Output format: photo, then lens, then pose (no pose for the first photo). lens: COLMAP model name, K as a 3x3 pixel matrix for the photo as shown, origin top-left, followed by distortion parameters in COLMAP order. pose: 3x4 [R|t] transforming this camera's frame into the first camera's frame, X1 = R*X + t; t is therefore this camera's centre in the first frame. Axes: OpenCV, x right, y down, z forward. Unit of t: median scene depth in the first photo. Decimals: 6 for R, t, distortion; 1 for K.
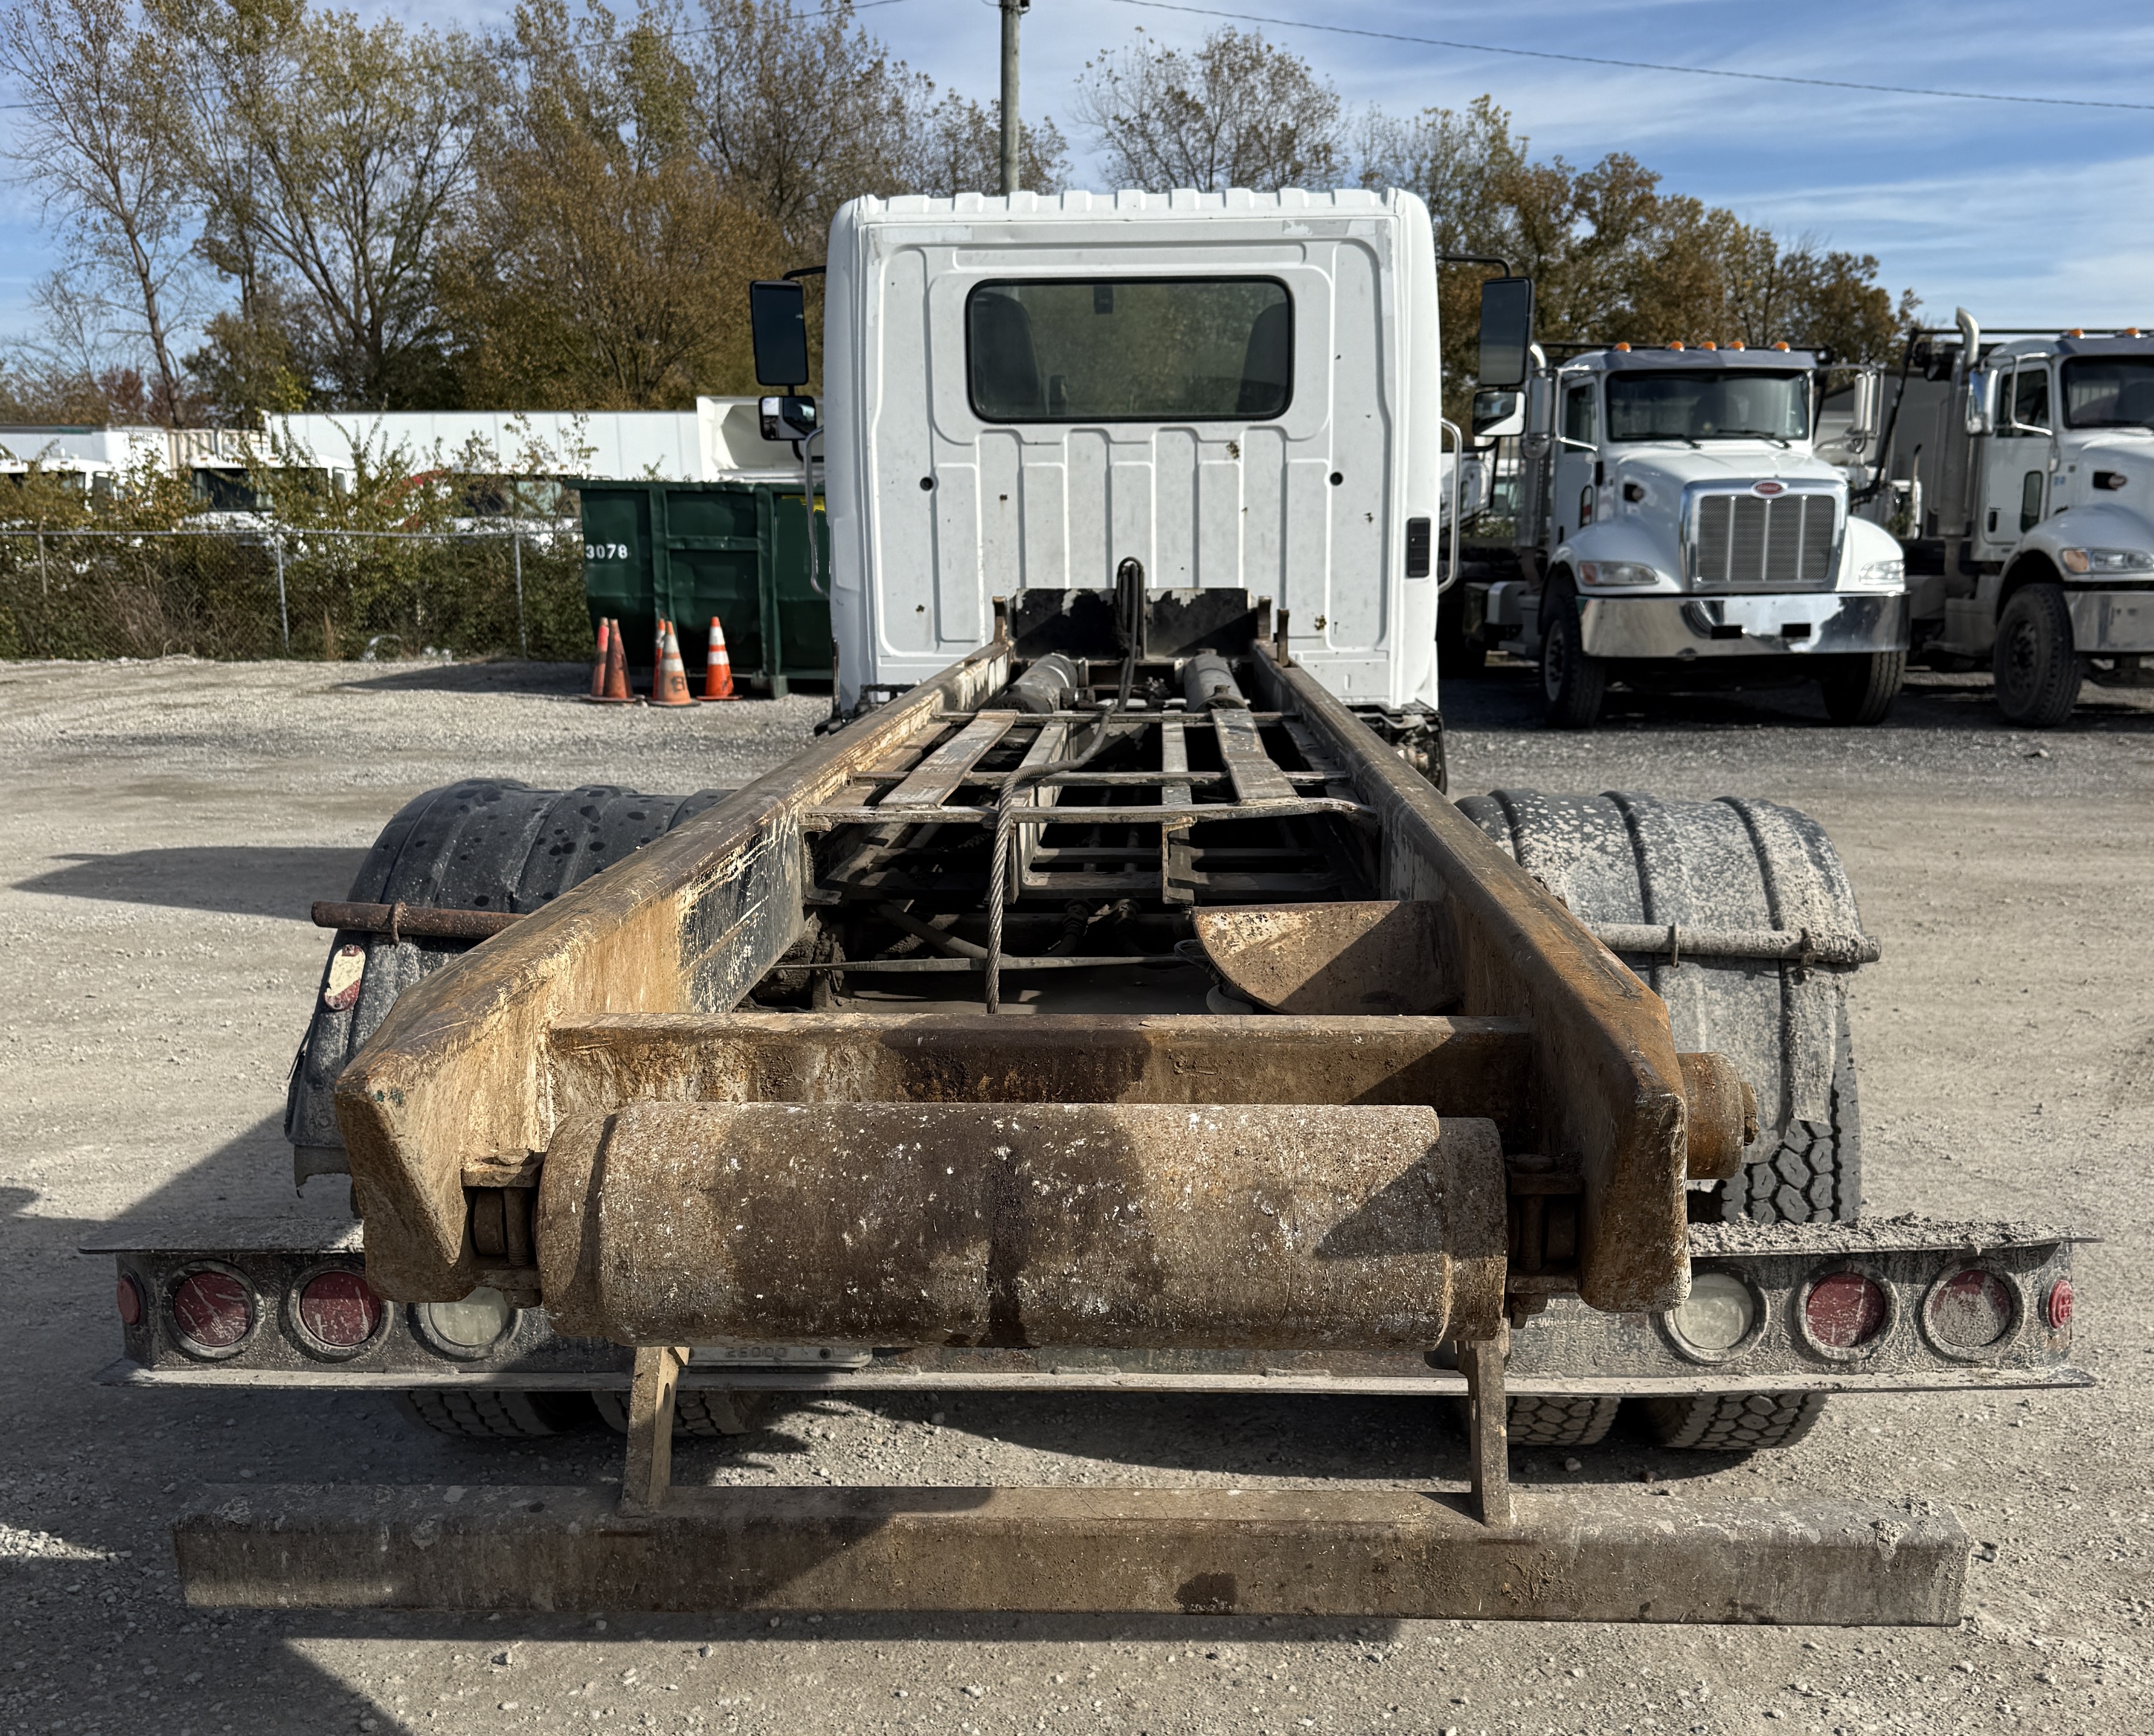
lens RADIAL K [[2139.1, 0, 1130.6], [0, 2139.1, 1034.3], [0, 0, 1]] dist [0.199824, -0.442505]
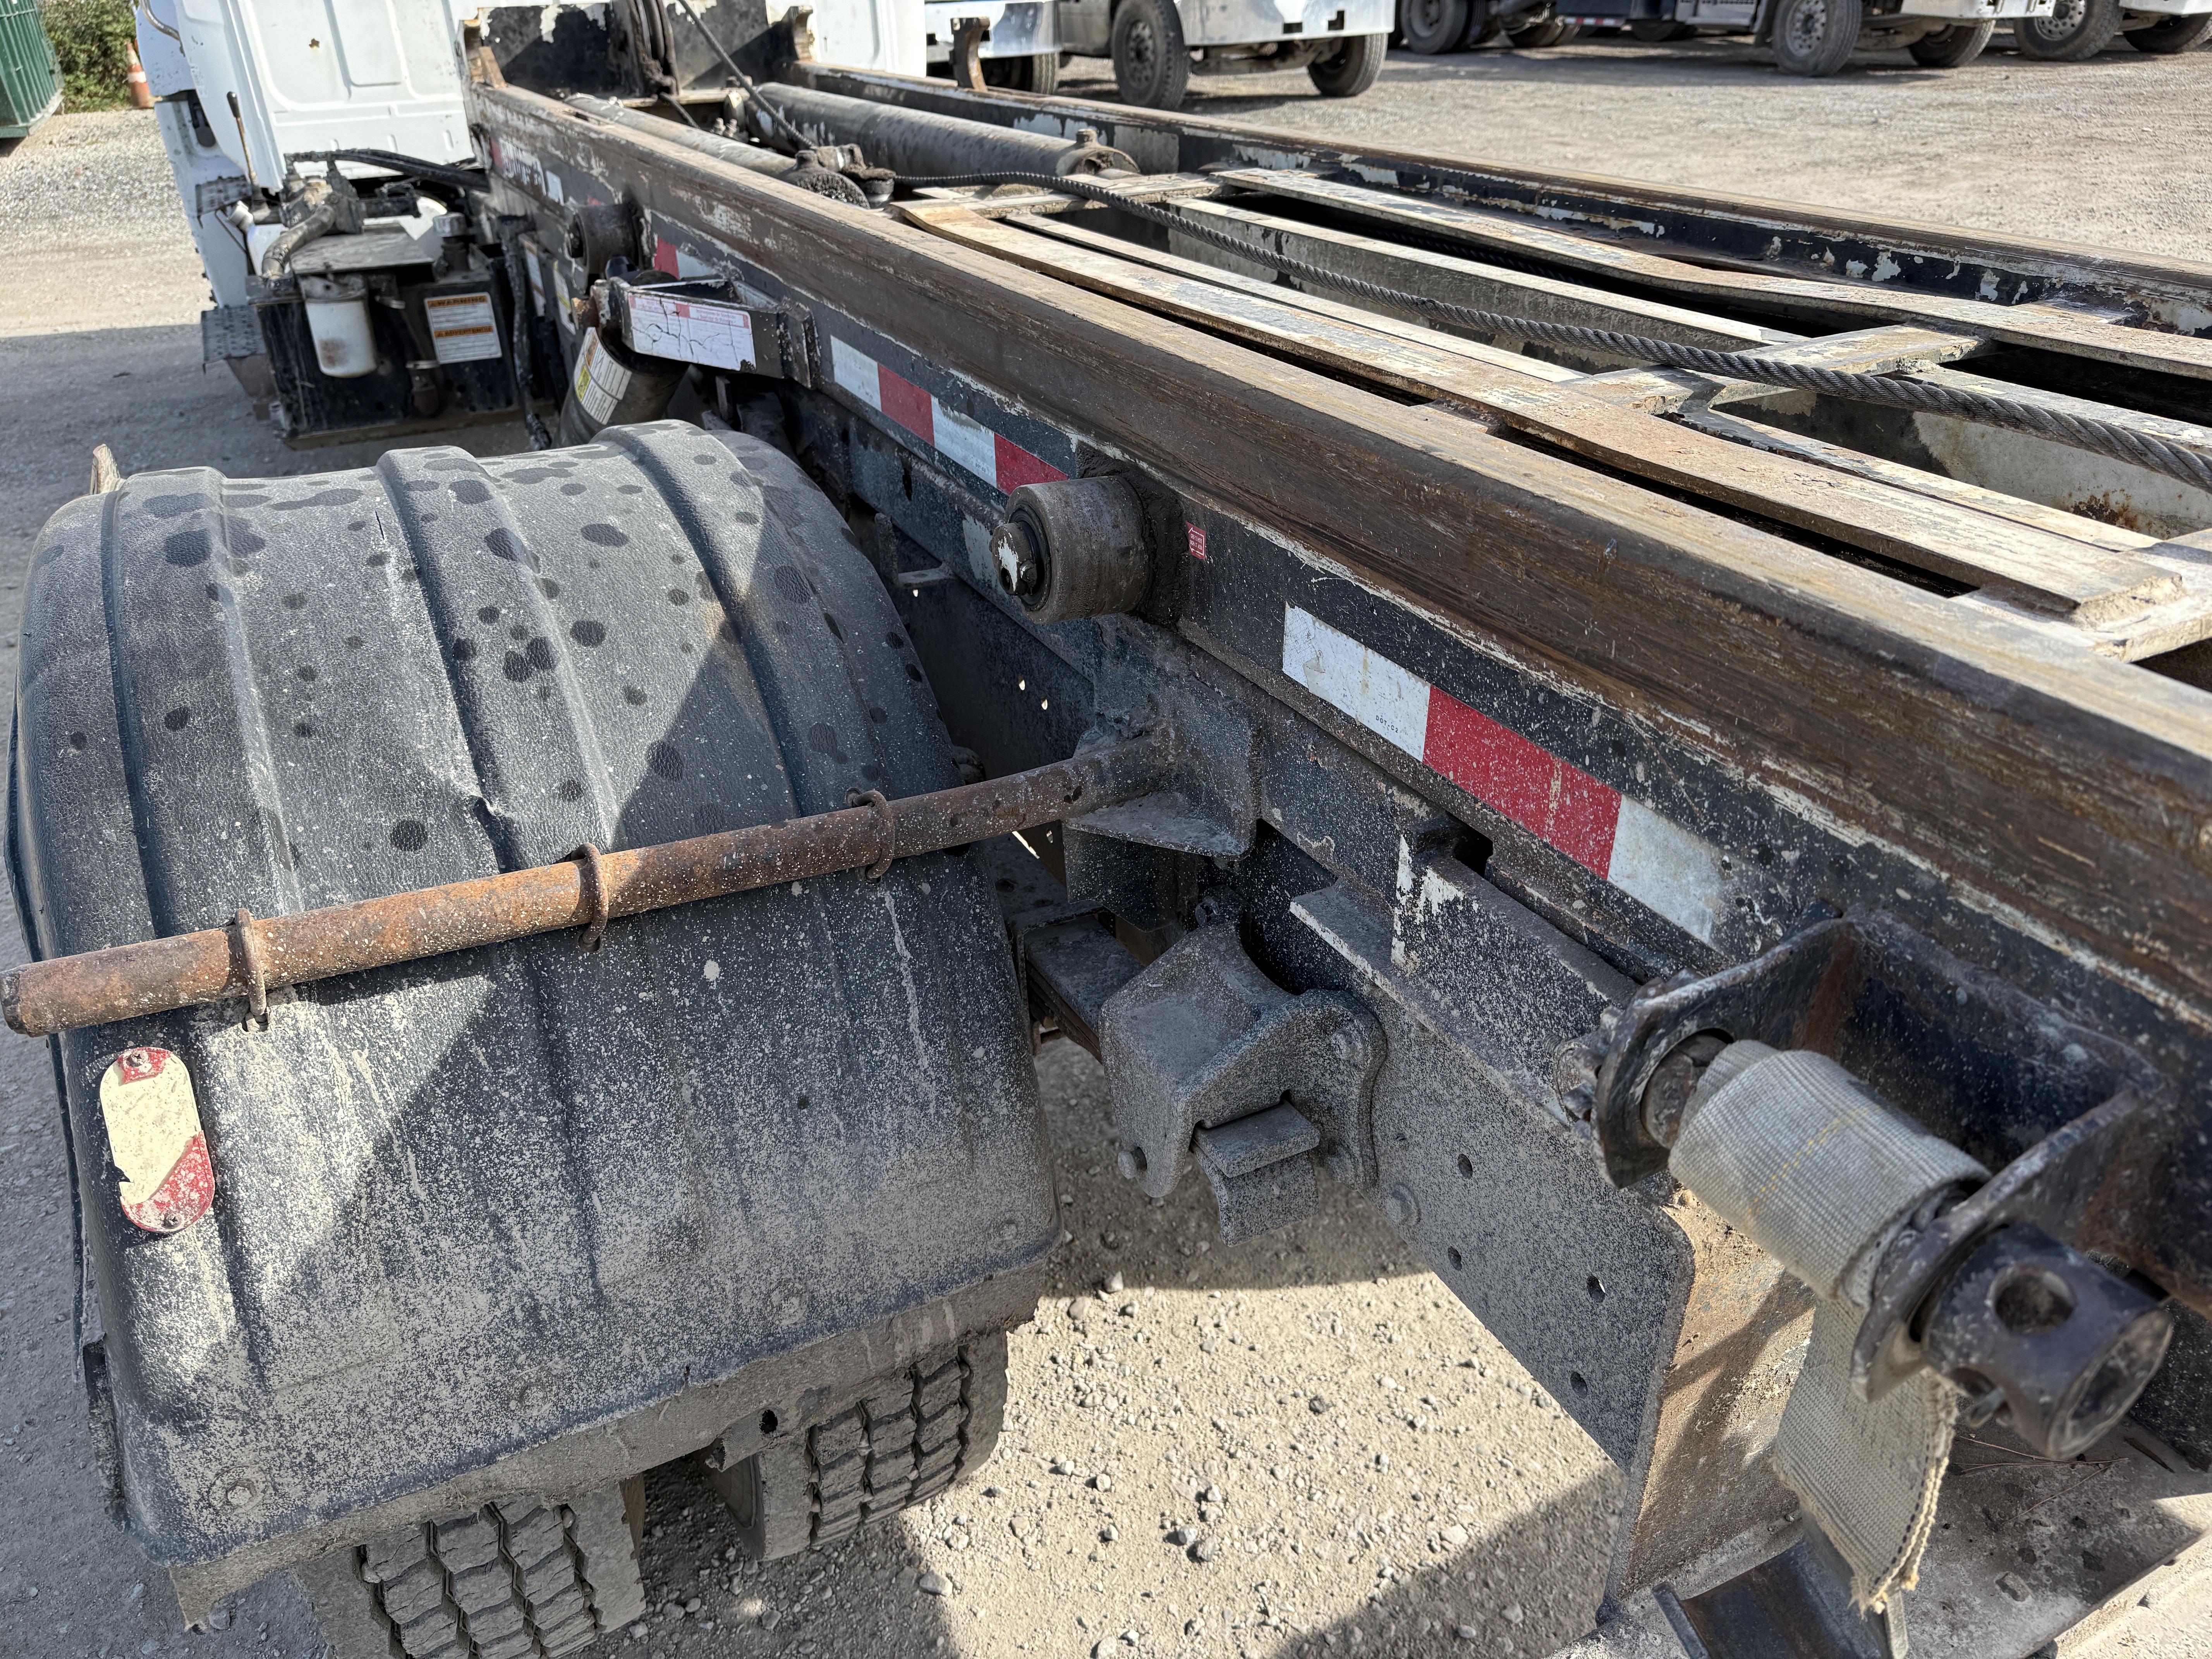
lens RADIAL K [[1564.0, 0, 1102.6], [0, 1564.0, 837.3], [0, 0, 1]] dist [0.006392, -0.010852]
pose [[0.884392, -0.248390, 0.395163, -0.145640], [0.127175, 0.942840, 0.308024, -0.066737], [-0.449086, -0.222159, 0.865429, 0.328447]]
